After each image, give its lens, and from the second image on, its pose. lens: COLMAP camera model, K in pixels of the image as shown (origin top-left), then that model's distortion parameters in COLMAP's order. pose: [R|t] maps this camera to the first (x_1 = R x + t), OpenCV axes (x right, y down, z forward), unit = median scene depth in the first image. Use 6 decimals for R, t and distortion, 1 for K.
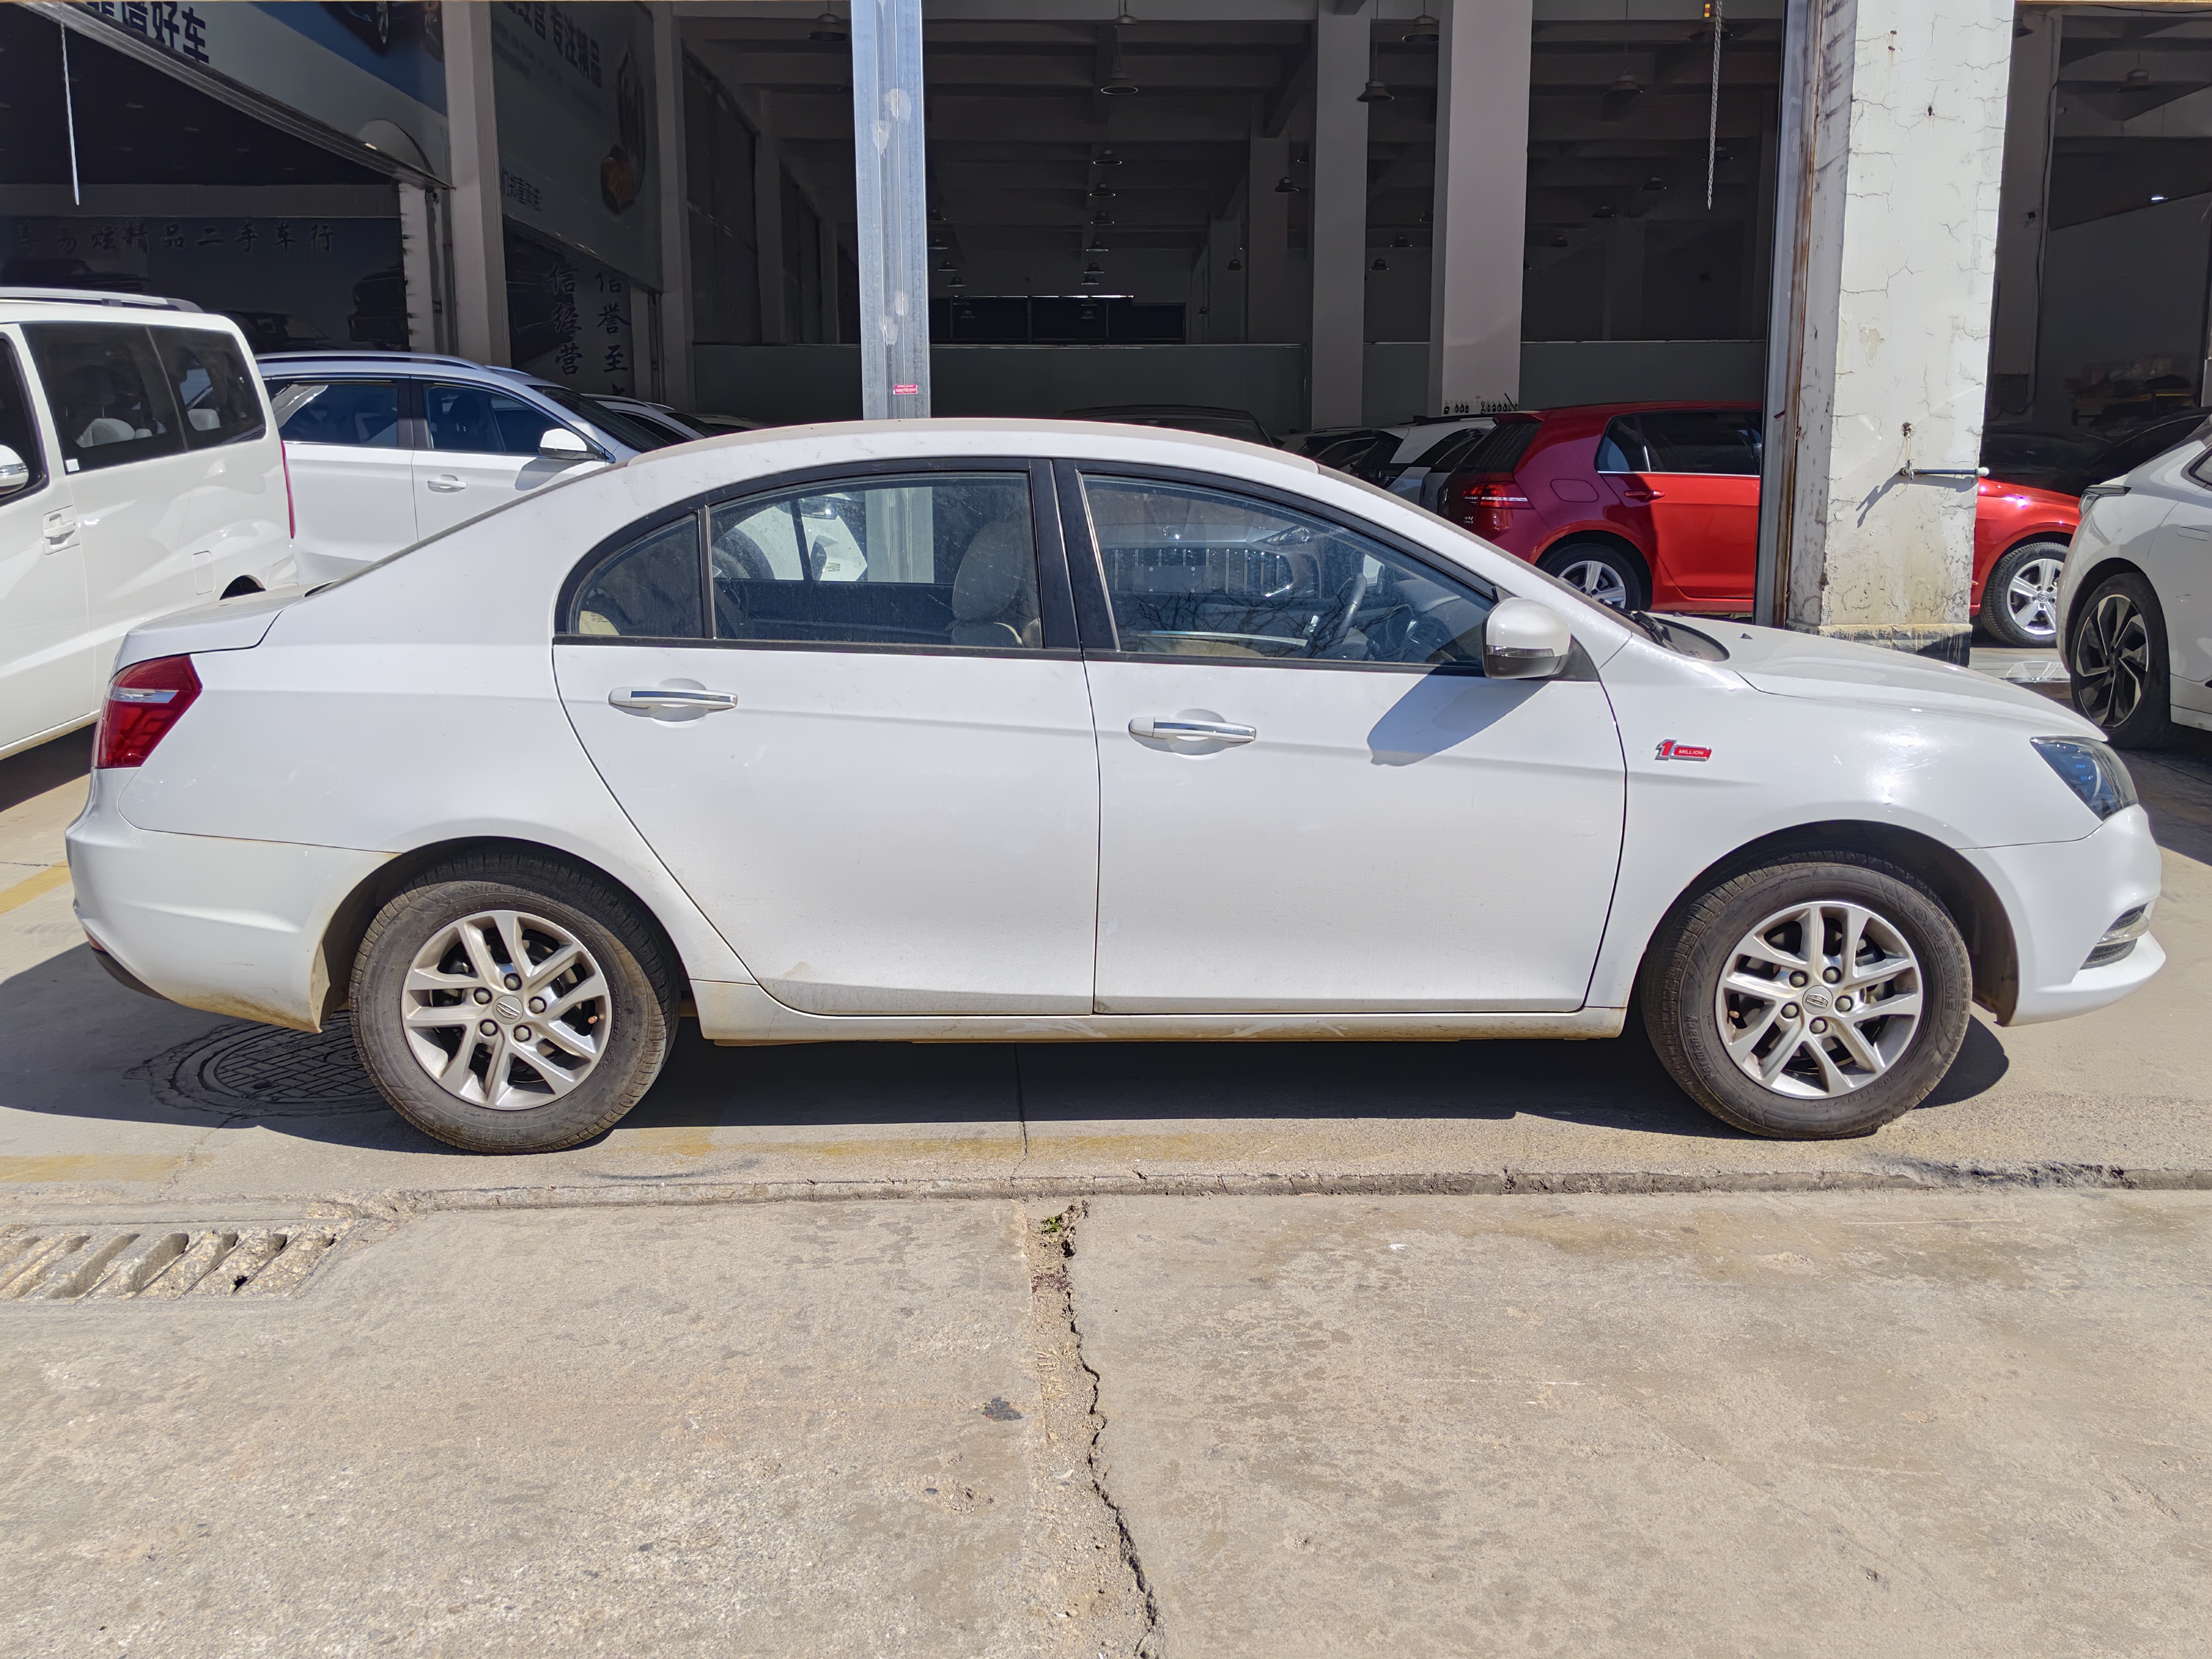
lens RADIAL K [[1925.5, 0, 1099.4], [0, 1925.5, 819.2], [0, 0, 1]] dist [0.051164, -0.060632]
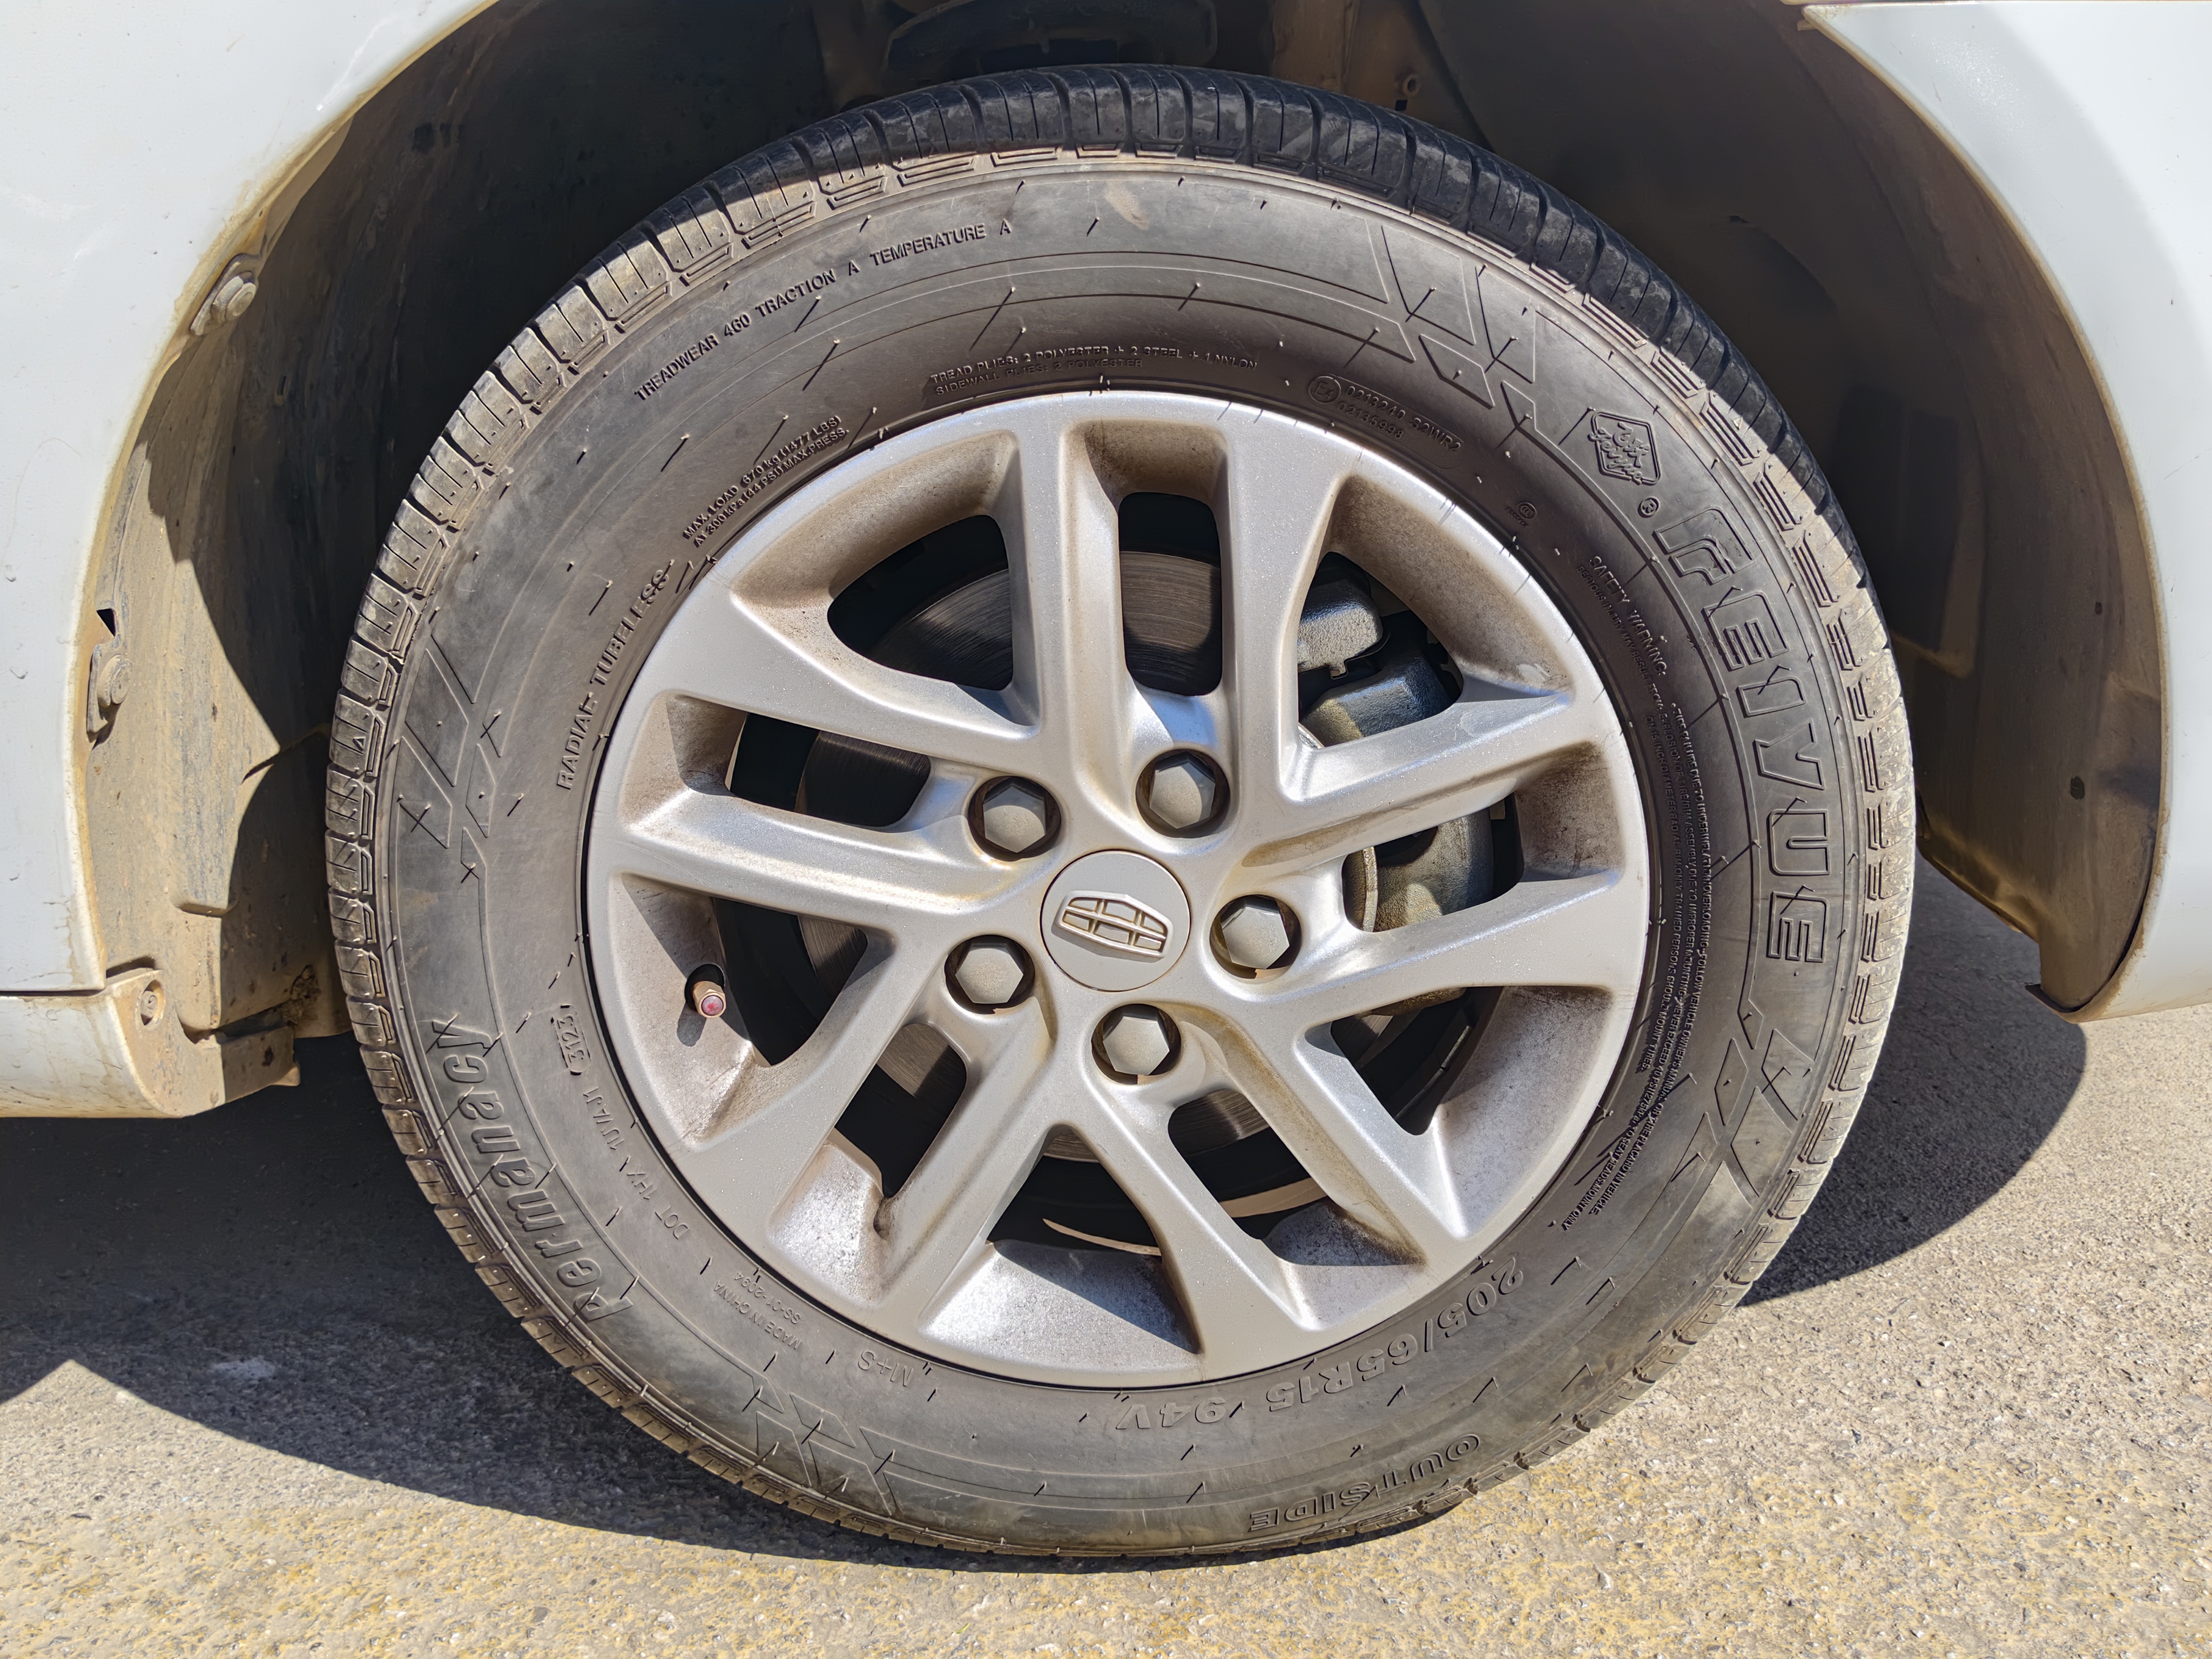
lens RADIAL K [[1925.5, 0, 1108.6], [0, 1925.5, 814.3], [0, 0, 1]] dist [0.051164, -0.060632]
pose [[0.999277, -0.023382, -0.029993, 0.376236], [0.027257, 0.990324, 0.136069, 0.056213], [0.026521, -0.136788, 0.990245, 0.809564]]
